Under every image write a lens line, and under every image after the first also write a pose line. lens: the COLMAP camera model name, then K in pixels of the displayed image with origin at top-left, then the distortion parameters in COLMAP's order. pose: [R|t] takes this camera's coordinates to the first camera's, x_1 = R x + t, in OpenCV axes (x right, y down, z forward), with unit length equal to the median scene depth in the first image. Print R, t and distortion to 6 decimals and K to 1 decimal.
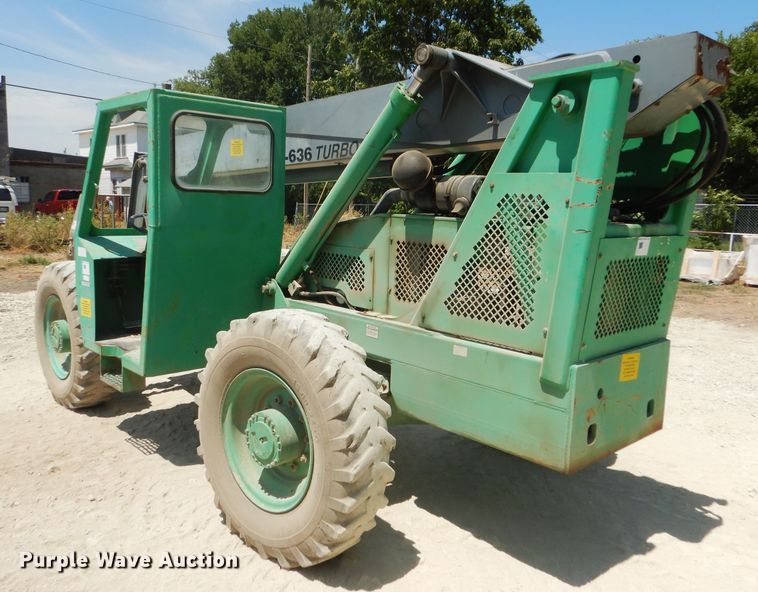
lens RADIAL K [[654.3, 0, 364.4], [0, 654.3, 284.1], [0, 0, 1]] dist [-0.001672, 0.004826]
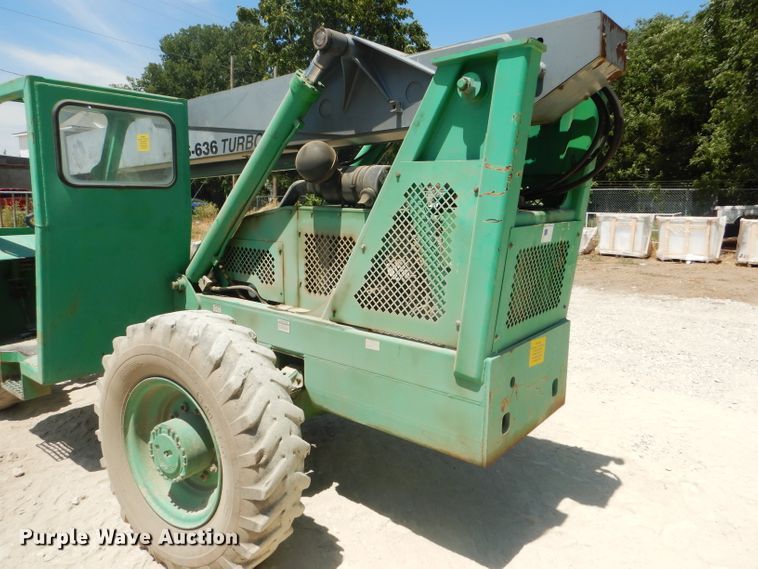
lens RADIAL K [[544.0, 0, 372.0], [0, 544.0, 278.7], [0, 0, 1]] dist [0.002772, -0.002050]
pose [[0.988258, -0.044742, 0.146095, 0.024929], [0.040040, 0.998586, 0.034972, -0.020976], [-0.147453, -0.028712, 0.988652, 0.158081]]
